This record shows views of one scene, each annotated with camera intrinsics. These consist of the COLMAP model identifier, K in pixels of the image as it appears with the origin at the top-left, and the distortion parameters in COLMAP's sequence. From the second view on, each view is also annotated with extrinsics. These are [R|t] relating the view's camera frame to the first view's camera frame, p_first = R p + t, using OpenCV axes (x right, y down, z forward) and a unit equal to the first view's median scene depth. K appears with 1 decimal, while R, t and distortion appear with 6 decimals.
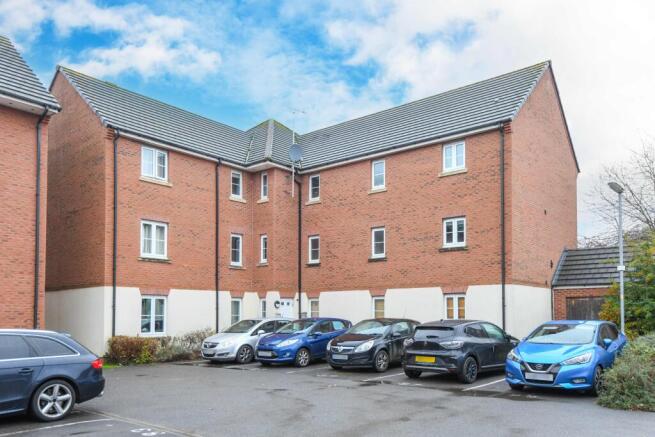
lens RADIAL K [[522.4, 0, 327.5], [0, 522.4, 218.5], [0, 0, 1]] dist [0.000990, 0.000211]
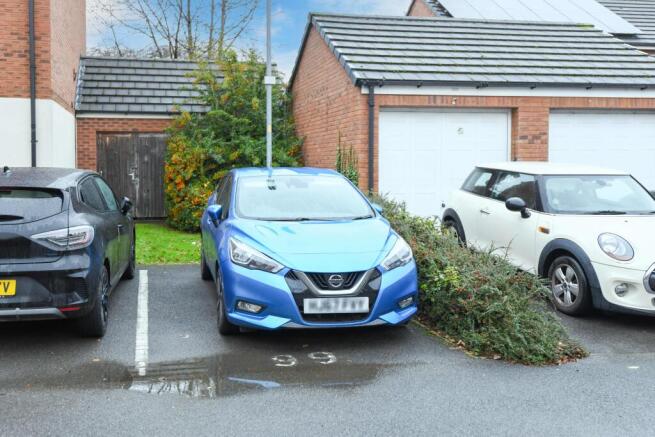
lens RADIAL K [[689.1, 0, 327.5], [0, 689.1, 218.5], [0, 0, 1]] dist [0.001687, -0.002858]
pose [[0.633457, -0.060476, 0.771411, -0.003518], [-0.142845, 0.970666, 0.193396, 0.115312], [-0.760479, -0.232700, 0.606236, 0.590668]]
